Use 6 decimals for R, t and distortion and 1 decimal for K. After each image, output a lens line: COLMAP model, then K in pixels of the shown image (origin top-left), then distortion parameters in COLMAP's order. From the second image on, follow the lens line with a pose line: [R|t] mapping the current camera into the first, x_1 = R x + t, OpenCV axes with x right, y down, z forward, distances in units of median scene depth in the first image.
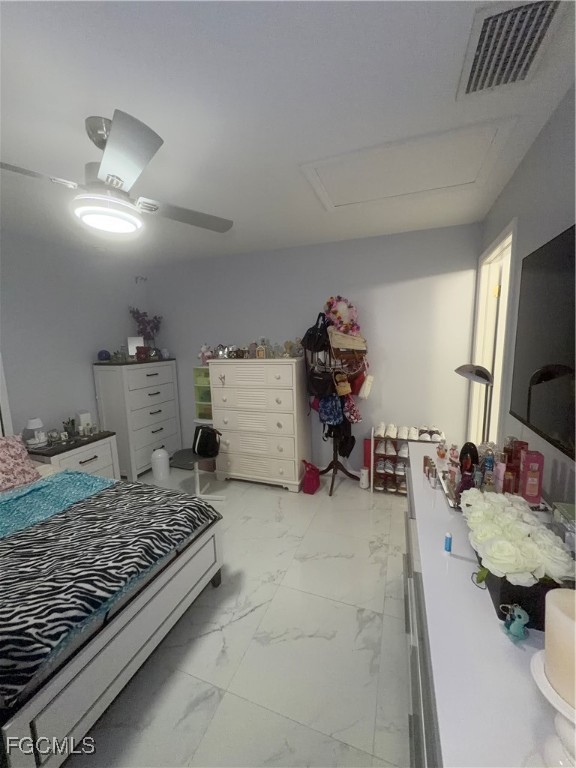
lens RADIAL K [[306.8, 0, 286.2], [0, 306.8, 382.2], [0, 0, 1]] dist [0.000428, -0.000036]
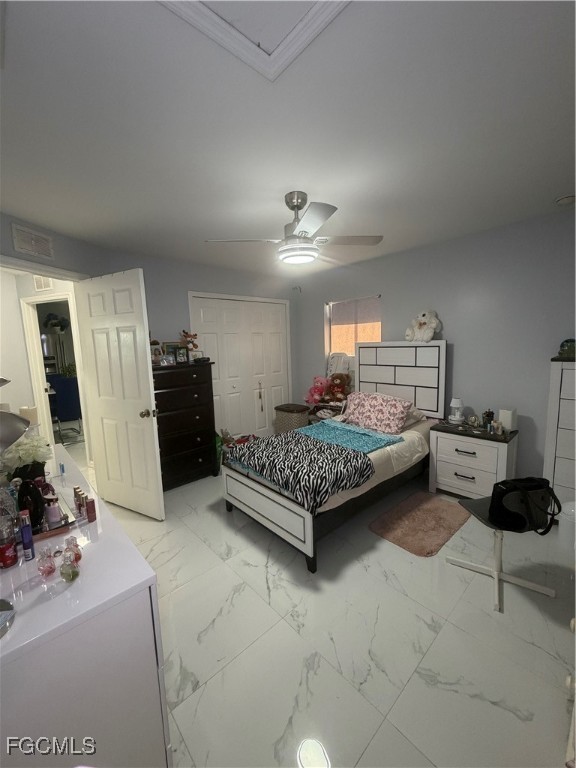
lens RADIAL K [[306.8, 0, 286.2], [0, 306.8, 382.2], [0, 0, 1]] dist [0.000428, -0.000036]
pose [[-0.446477, 0.151749, -0.881833, 0.713873], [-0.079035, 0.974975, 0.207793, -0.198442], [0.891298, 0.162470, -0.423311, 1.408132]]
